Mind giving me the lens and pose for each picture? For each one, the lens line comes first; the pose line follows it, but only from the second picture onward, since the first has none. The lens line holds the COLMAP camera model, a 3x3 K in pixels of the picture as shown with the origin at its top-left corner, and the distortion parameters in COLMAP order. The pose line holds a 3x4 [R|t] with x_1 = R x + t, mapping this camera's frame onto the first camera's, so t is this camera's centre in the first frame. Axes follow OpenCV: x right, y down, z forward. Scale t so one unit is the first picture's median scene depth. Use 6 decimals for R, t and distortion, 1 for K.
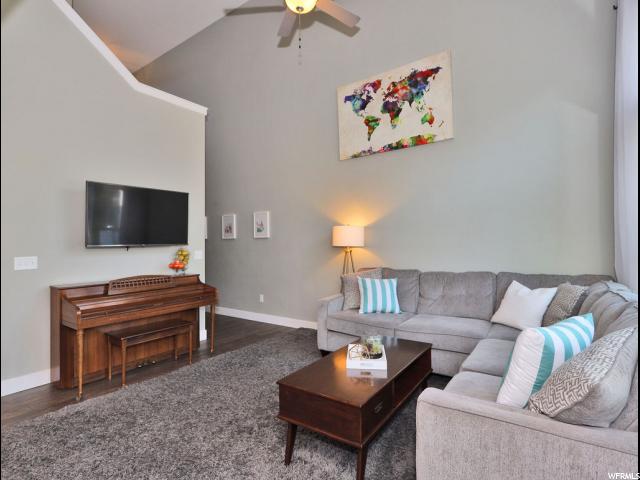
lens RADIAL K [[341.9, 0, 320.0], [0, 341.9, 240.0], [0, 0, 1]] dist [-0.000482, -0.000089]
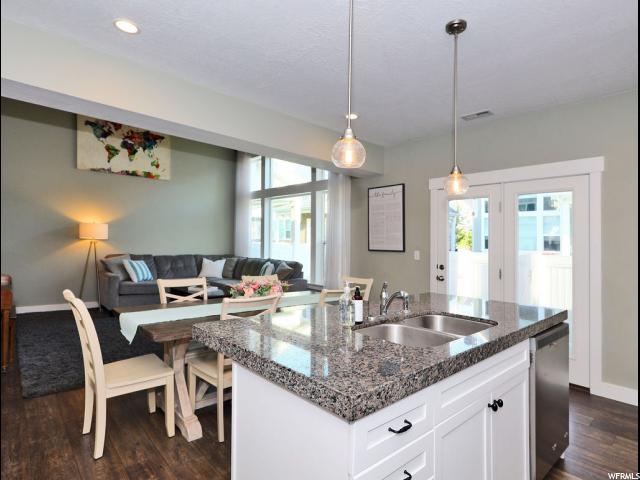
lens RADIAL K [[346.1, 0, 321.6], [0, 346.1, 212.5], [0, 0, 1]] dist [0.001948, 0.000506]
pose [[0.213766, 0.103679, 0.971367, -1.050585], [-0.040666, 0.994435, -0.097192, 0.011742], [-0.976038, -0.018725, 0.216793, -0.154220]]
